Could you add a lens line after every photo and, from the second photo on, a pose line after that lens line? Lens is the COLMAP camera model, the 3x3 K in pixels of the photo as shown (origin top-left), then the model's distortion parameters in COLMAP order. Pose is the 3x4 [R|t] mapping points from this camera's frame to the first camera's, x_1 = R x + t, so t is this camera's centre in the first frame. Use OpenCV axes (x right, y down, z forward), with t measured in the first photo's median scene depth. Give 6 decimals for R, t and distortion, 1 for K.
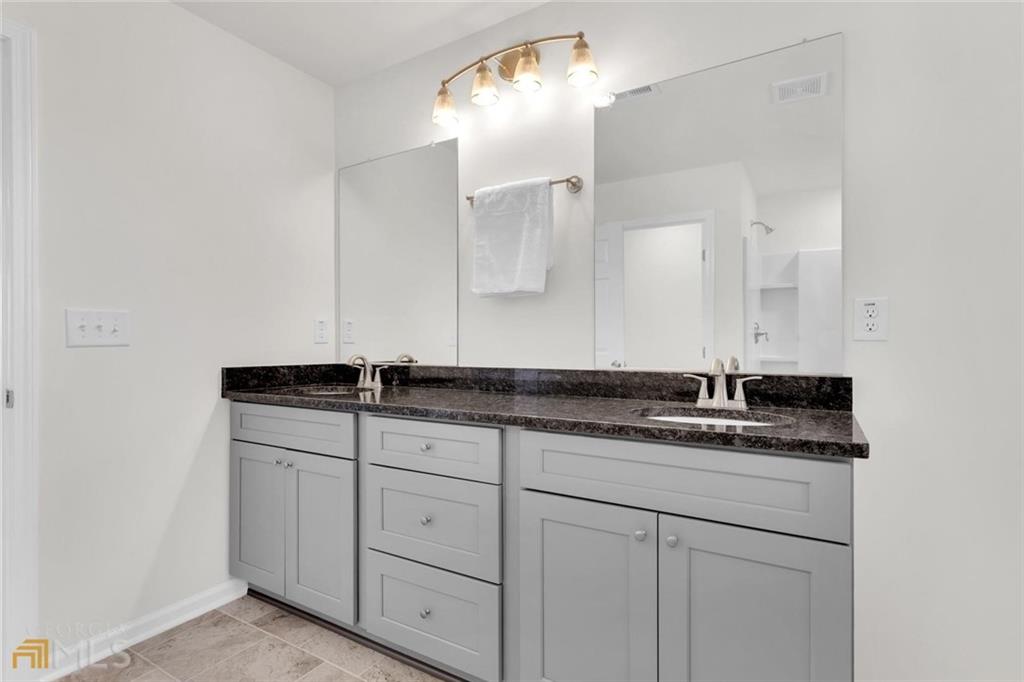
lens RADIAL K [[493.6, 0, 523.7], [0, 493.6, 345.2], [0, 0, 1]] dist [0.001609, 0.001111]
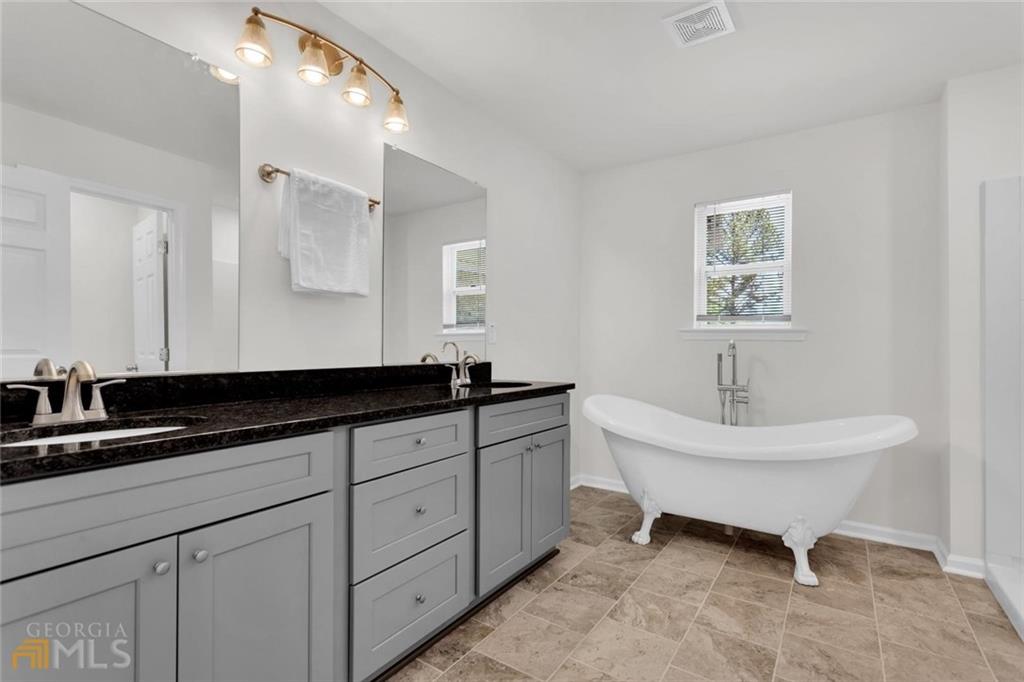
lens RADIAL K [[493.6, 0, 523.7], [0, 493.6, 345.2], [0, 0, 1]] dist [0.001609, 0.001111]
pose [[0.052346, 0.002395, 0.998626, -0.923947], [-0.002951, 0.999993, -0.002243, 0.000625], [-0.998625, -0.002829, 0.052352, 0.531544]]
